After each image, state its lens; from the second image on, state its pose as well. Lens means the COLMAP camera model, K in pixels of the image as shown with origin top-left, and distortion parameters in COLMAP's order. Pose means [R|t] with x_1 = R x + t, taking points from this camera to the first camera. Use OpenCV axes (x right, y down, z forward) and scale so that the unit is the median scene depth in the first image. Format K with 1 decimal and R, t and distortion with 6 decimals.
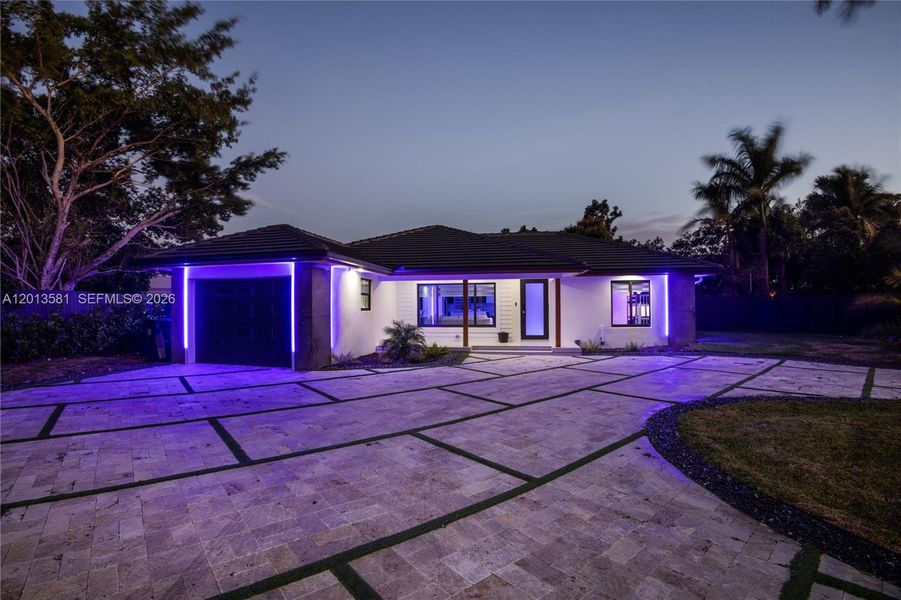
lens RADIAL K [[427.0, 0, 445.0], [0, 427.0, 298.6], [0, 0, 1]] dist [-0.148628, 0.033835]
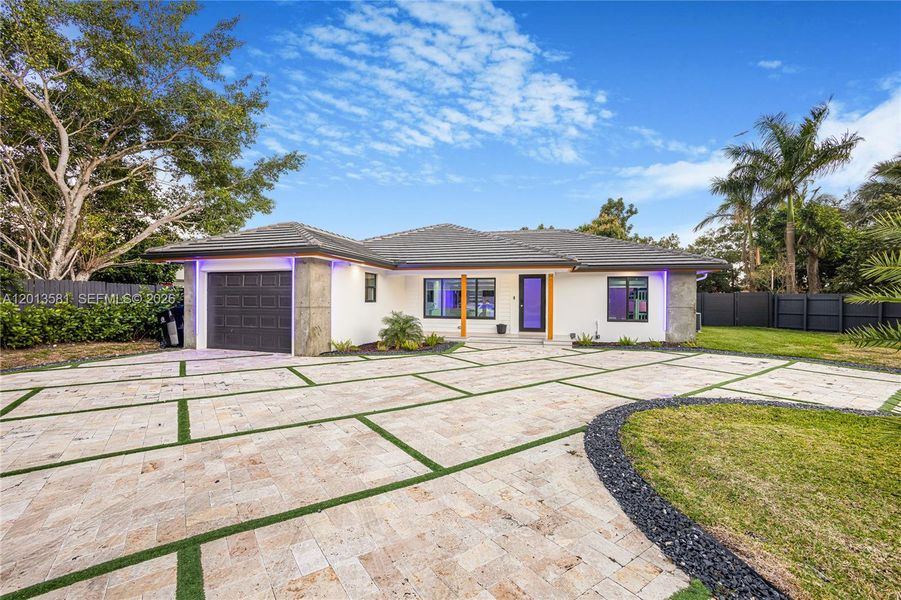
lens RADIAL K [[393.0, 0, 444.1], [0, 393.0, 298.8], [0, 0, 1]] dist [-0.066506, 0.031788]
pose [[0.996954, 0.012835, -0.076935, 0.100224], [-0.011531, 0.999783, 0.017370, -0.000014], [0.077141, -0.016430, 0.996885, 0.016805]]
